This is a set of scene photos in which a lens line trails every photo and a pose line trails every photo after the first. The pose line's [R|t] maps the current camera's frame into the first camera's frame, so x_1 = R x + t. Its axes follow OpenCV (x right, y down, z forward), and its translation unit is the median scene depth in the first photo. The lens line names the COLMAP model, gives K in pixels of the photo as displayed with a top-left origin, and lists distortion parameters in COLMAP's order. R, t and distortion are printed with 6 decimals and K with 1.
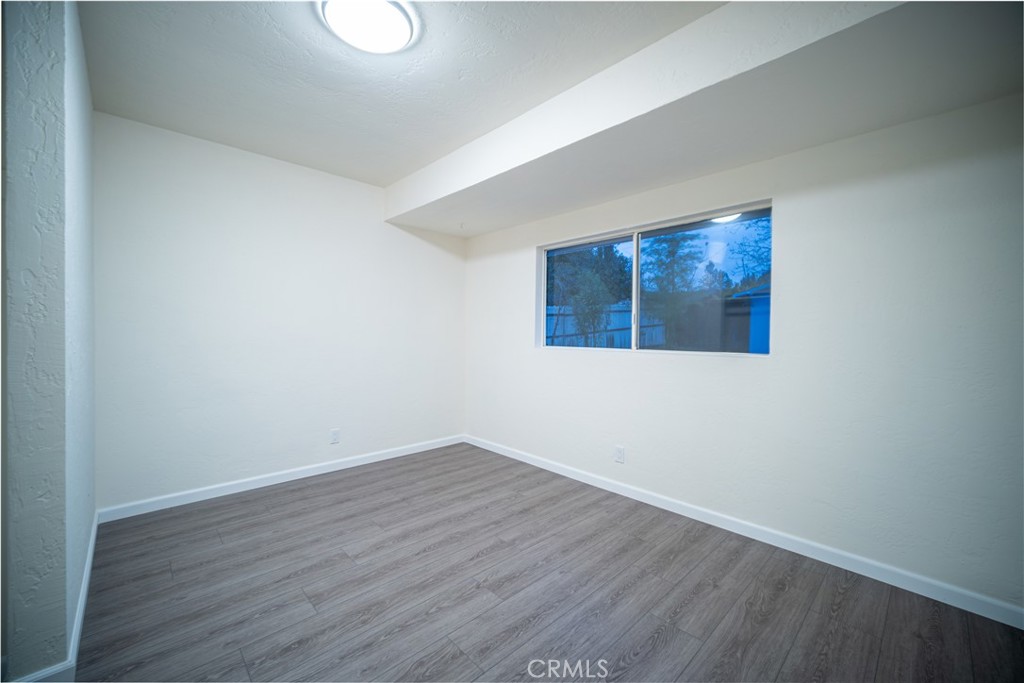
lens RADIAL K [[403.8, 0, 512.2], [0, 403.8, 336.2], [0, 0, 1]] dist [0.000004, -0.000011]
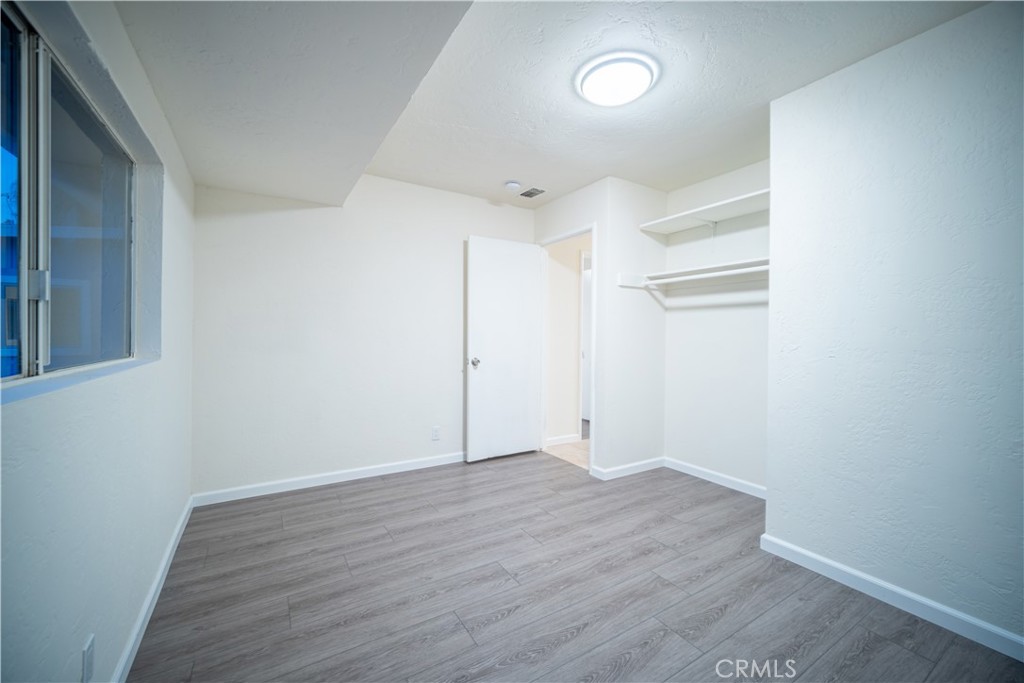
lens RADIAL K [[403.8, 0, 511.6], [0, 403.8, 337.9], [0, 0, 1]] dist [0.000004, -0.000011]
pose [[-0.978693, -0.021350, 0.204218, -0.274329], [-0.018155, 0.999682, 0.017509, -0.019827], [-0.204527, 0.013428, -0.978769, 2.014072]]
